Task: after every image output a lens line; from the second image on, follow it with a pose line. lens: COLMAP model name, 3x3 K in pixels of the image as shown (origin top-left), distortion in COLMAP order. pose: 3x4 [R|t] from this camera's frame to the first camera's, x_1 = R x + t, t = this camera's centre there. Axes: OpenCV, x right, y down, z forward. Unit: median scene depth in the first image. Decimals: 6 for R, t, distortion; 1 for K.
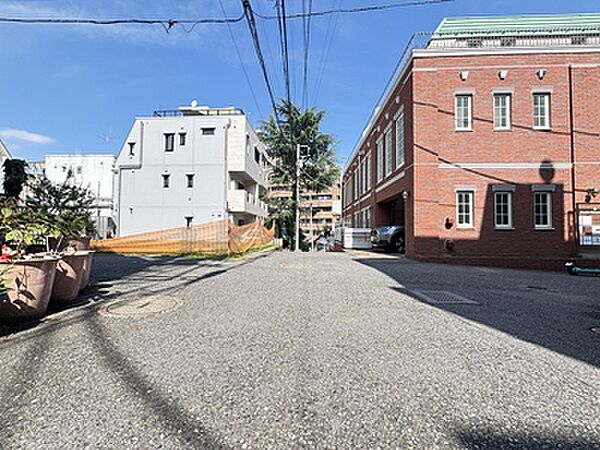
lens RADIAL K [[240.3, 0, 300.0], [0, 240.3, 225.0], [0, 0, 1]] dist [0.000301, 0.000330]
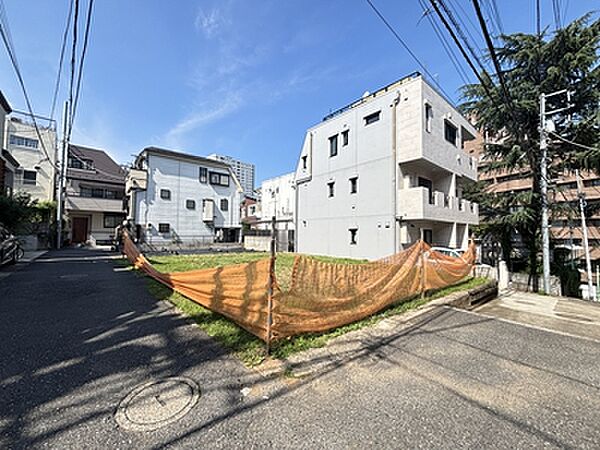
lens RADIAL K [[240.3, 0, 300.0], [0, 240.3, 225.0], [0, 0, 1]] dist [0.000301, 0.000330]
pose [[0.679045, -0.028858, -0.733529, 0.019774], [0.015748, 0.999570, -0.024745, -0.027939], [0.733927, 0.005251, 0.679208, 0.287588]]
